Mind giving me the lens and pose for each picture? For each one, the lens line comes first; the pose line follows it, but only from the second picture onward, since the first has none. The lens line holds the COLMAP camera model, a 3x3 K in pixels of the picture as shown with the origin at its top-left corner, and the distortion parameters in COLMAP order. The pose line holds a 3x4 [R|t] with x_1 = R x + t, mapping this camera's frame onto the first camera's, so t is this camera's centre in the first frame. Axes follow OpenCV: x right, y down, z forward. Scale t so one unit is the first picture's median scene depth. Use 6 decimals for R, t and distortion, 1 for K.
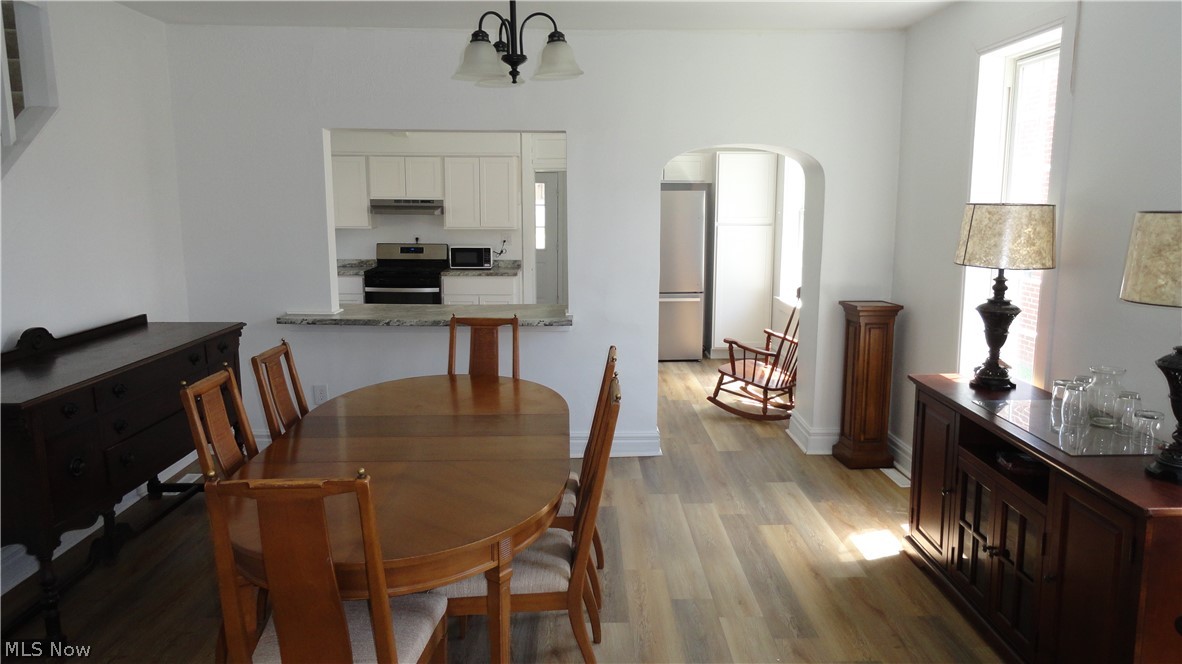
lens RADIAL K [[807.3, 0, 591.6], [0, 807.3, 323.6], [0, 0, 1]] dist [-0.008498, 0.007223]
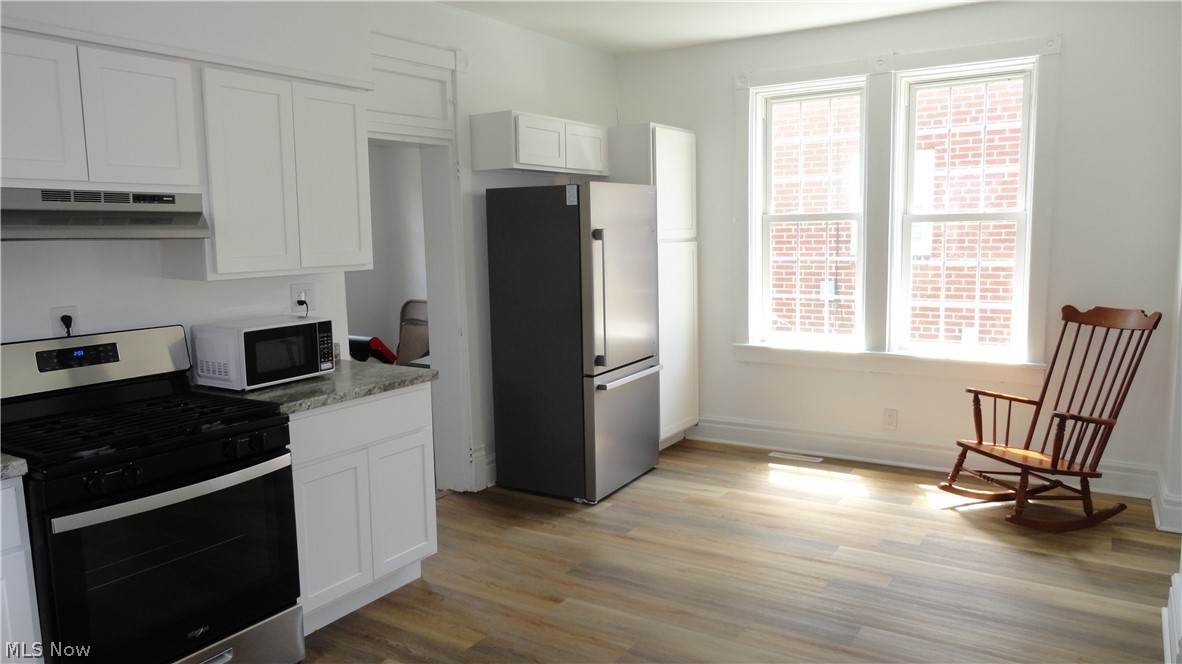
lens RADIAL K [[807.3, 0, 592.3], [0, 807.3, 332.1], [0, 0, 1]] dist [-0.008498, 0.007223]
pose [[0.557592, -0.119574, 0.821458, -0.375034], [0.150282, 0.987760, 0.041773, -0.085650], [-0.816399, 0.100158, 0.568737, 0.679621]]
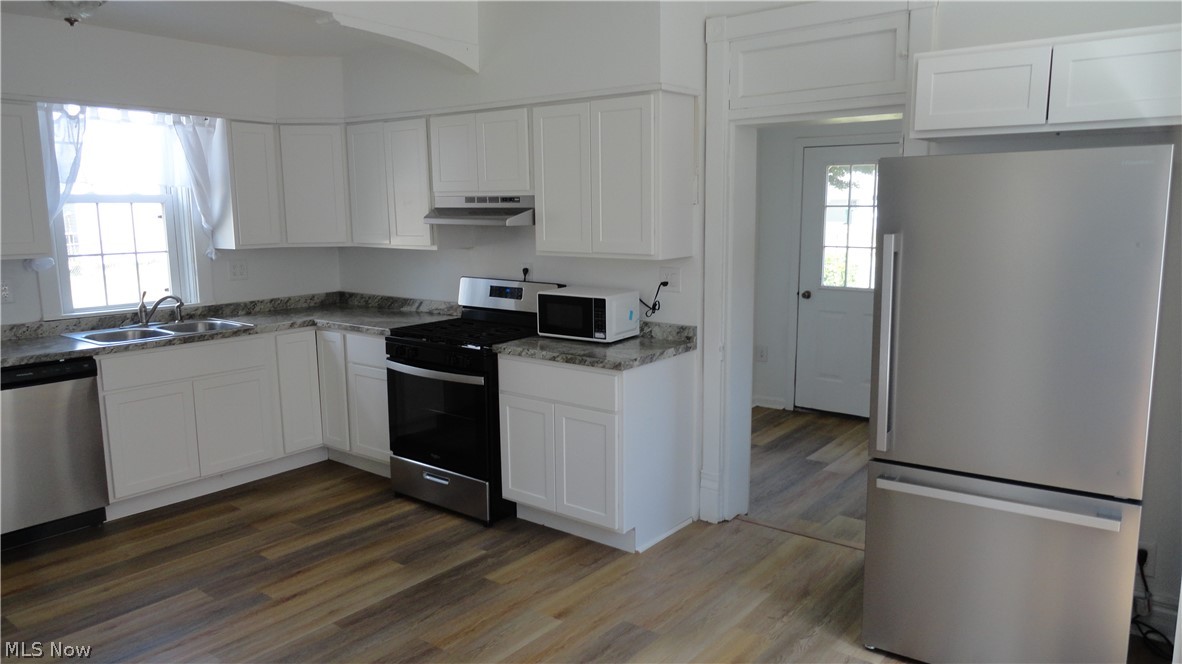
lens RADIAL K [[807.3, 0, 593.2], [0, 807.3, 326.6], [0, 0, 1]] dist [-0.008498, 0.007223]
pose [[0.779811, 0.084121, -0.620337, 0.154915], [-0.085847, 0.995939, 0.027138, -0.090019], [0.620101, 0.032092, 0.783865, 0.638392]]
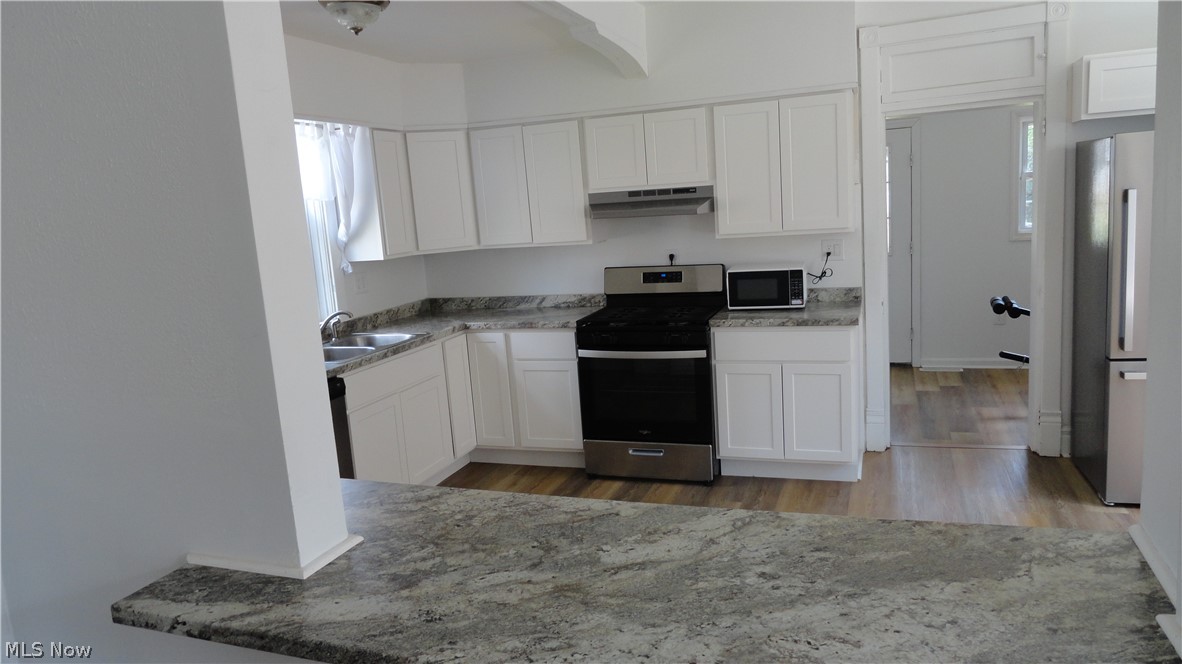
lens RADIAL K [[807.3, 0, 590.3], [0, 807.3, 327.5], [0, 0, 1]] dist [-0.008498, 0.007223]
pose [[0.930616, -0.011030, -0.365830, -0.061874], [0.017969, 0.999717, 0.015568, -0.066584], [0.365555, -0.021062, 0.930551, 0.456255]]
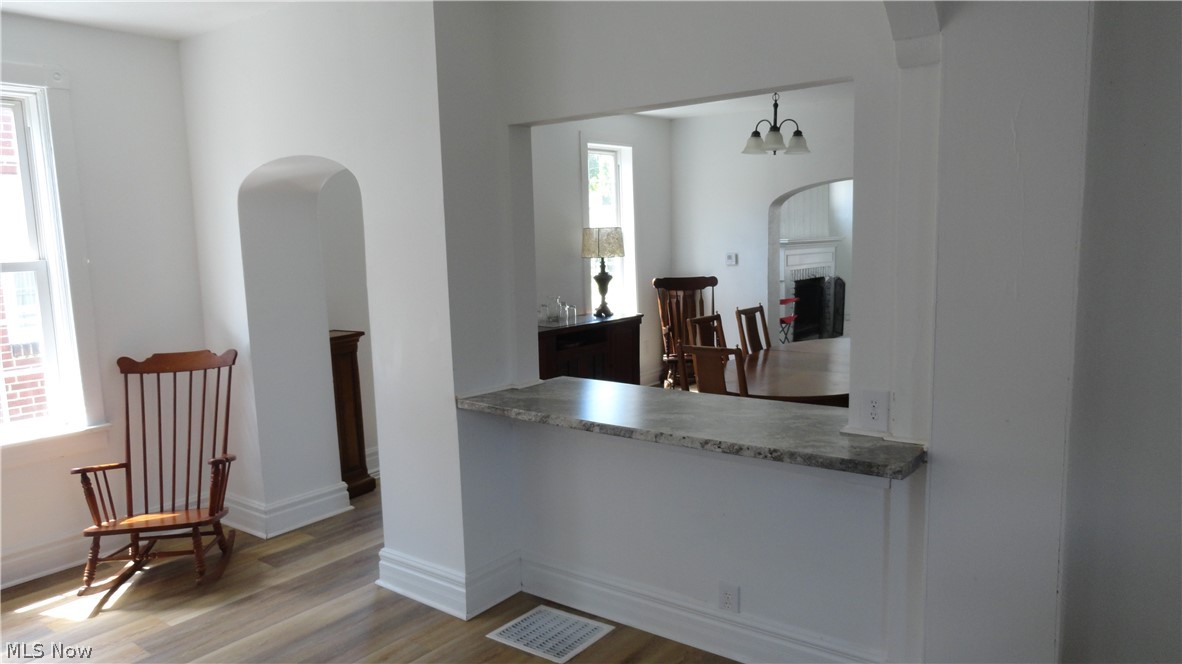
lens RADIAL K [[807.3, 0, 598.7], [0, 807.3, 327.7], [0, 0, 1]] dist [-0.008498, 0.007223]
pose [[-0.787626, -0.056706, 0.613539, -0.310562], [0.119693, 0.962706, 0.242631, -0.137298], [-0.604416, 0.264539, -0.751465, 0.911953]]
